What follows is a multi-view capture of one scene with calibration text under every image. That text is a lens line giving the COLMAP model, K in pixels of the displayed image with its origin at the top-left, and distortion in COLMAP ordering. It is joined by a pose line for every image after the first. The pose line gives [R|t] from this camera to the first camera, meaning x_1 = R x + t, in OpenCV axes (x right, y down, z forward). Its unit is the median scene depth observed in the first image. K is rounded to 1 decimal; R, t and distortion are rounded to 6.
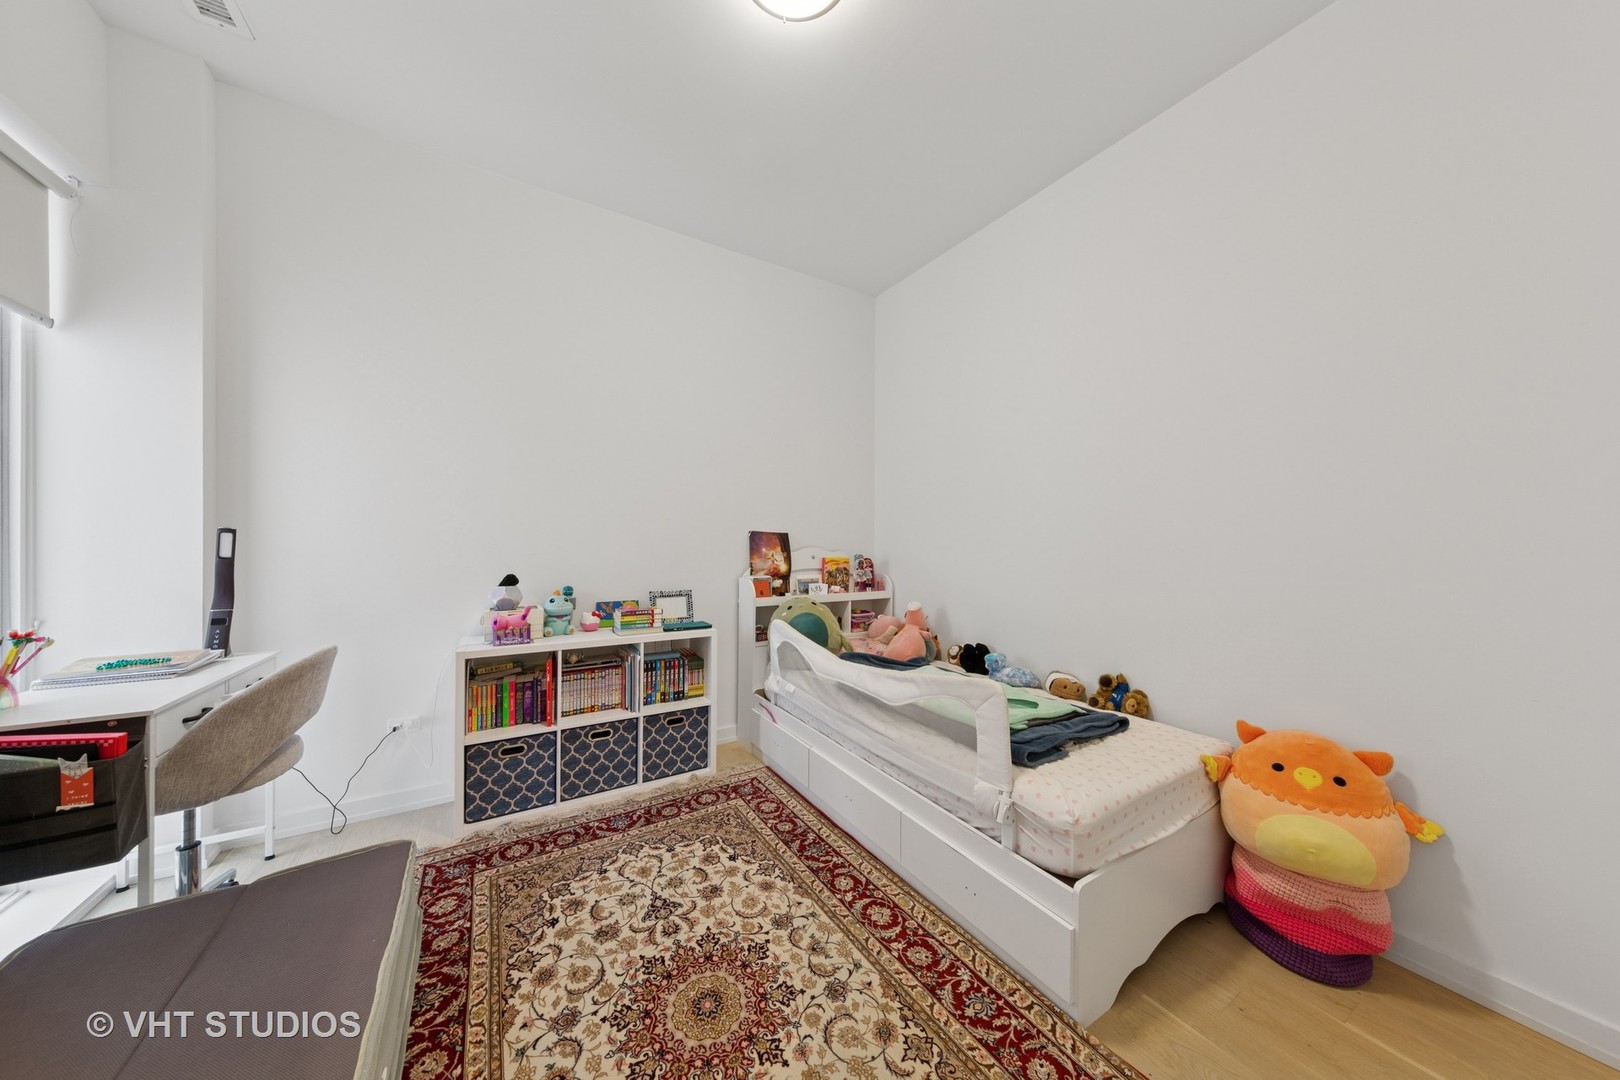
lens RADIAL K [[515.1, 0, 810.0], [0, 515.1, 540.0], [0, 0, 1]] dist [0.005981, -0.000058]
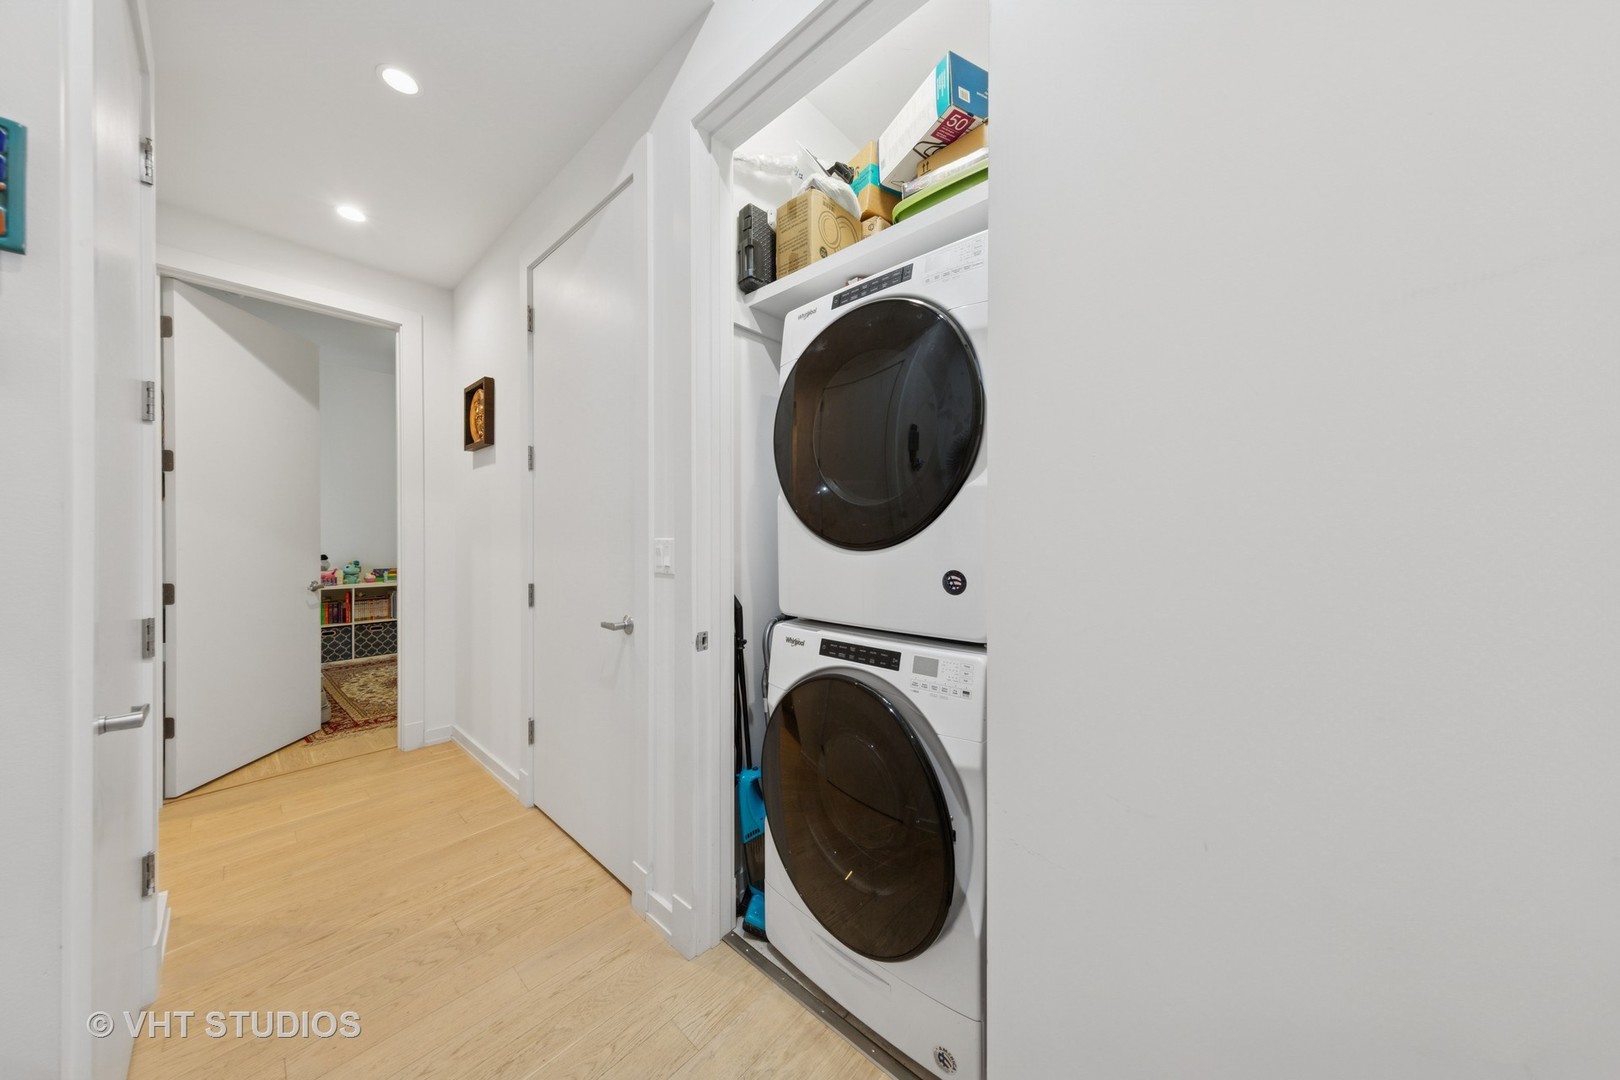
lens RADIAL K [[522.6, 0, 812.0], [0, 522.6, 531.7], [0, 0, 1]] dist [0.006199, -0.000034]
pose [[0.954865, -0.011621, 0.296813, 0.697035], [0.012368, 0.999923, -0.000639, -0.001546], [-0.296783, 0.004282, 0.954935, -1.662427]]
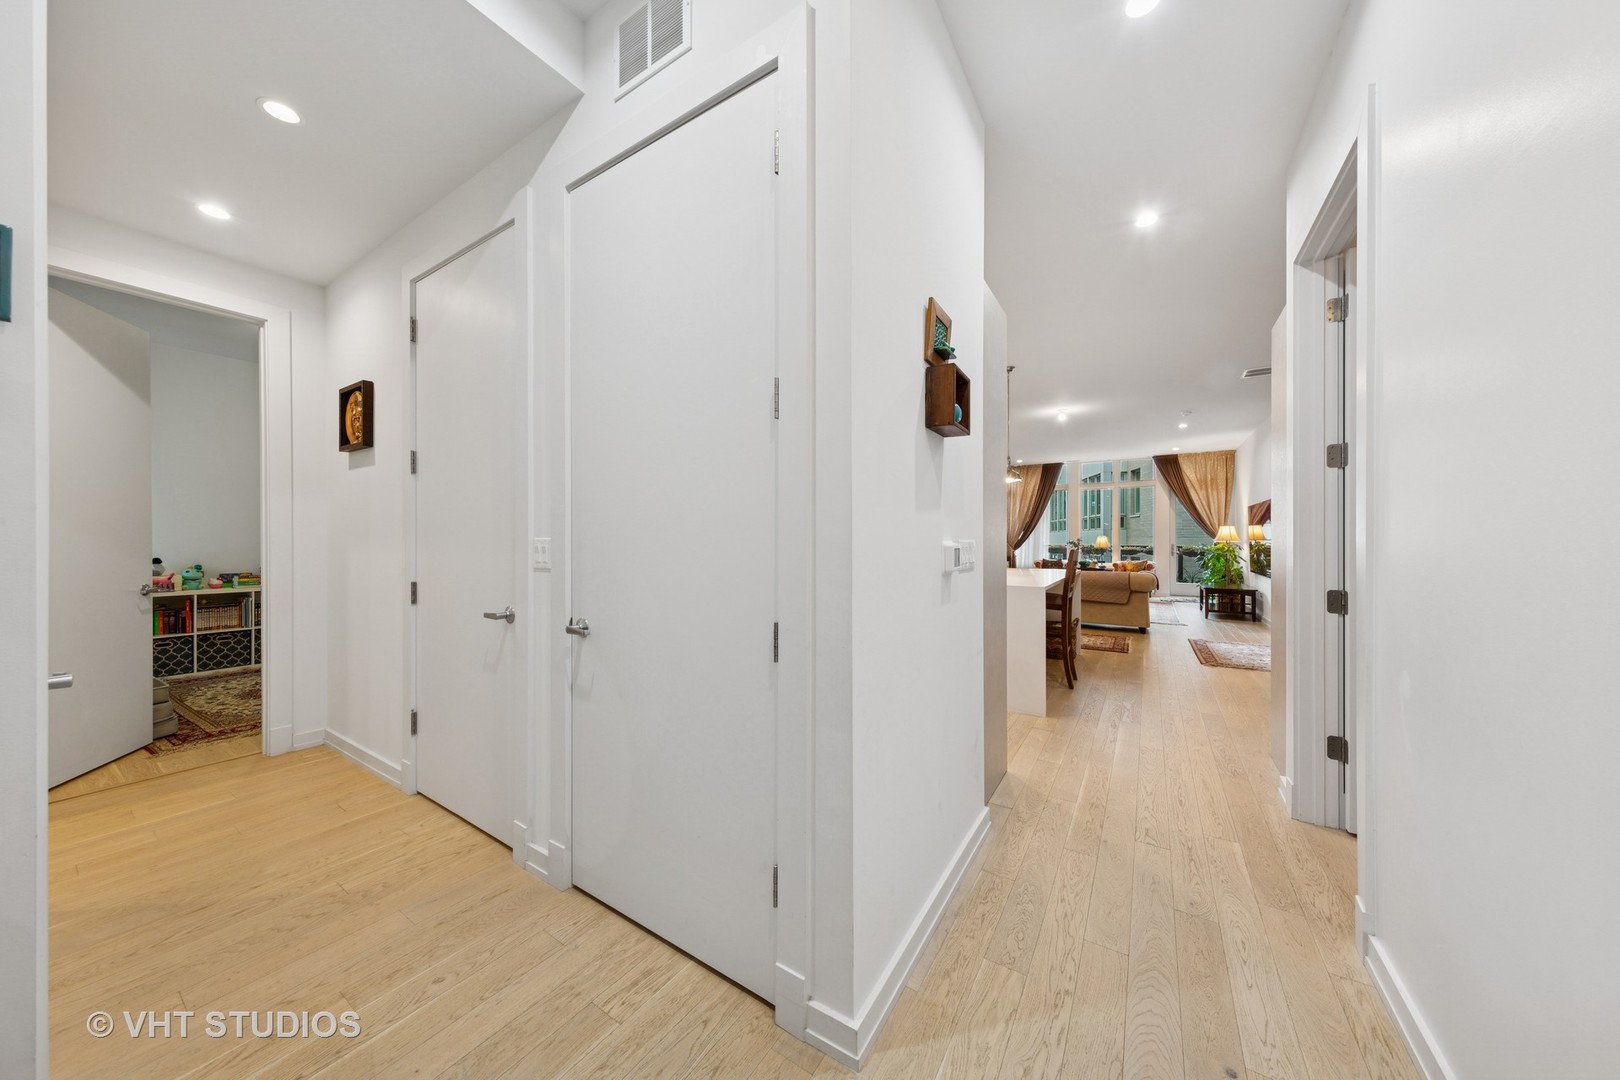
lens RADIAL K [[526.3, 0, 810.0], [0, 526.3, 540.0], [0, 0, 1]] dist [0.001947, 0.000253]
pose [[0.896690, -0.010288, 0.442540, 0.722198], [0.007464, 0.999939, 0.008122, 0.002938], [-0.442597, -0.003980, 0.896712, -1.822843]]
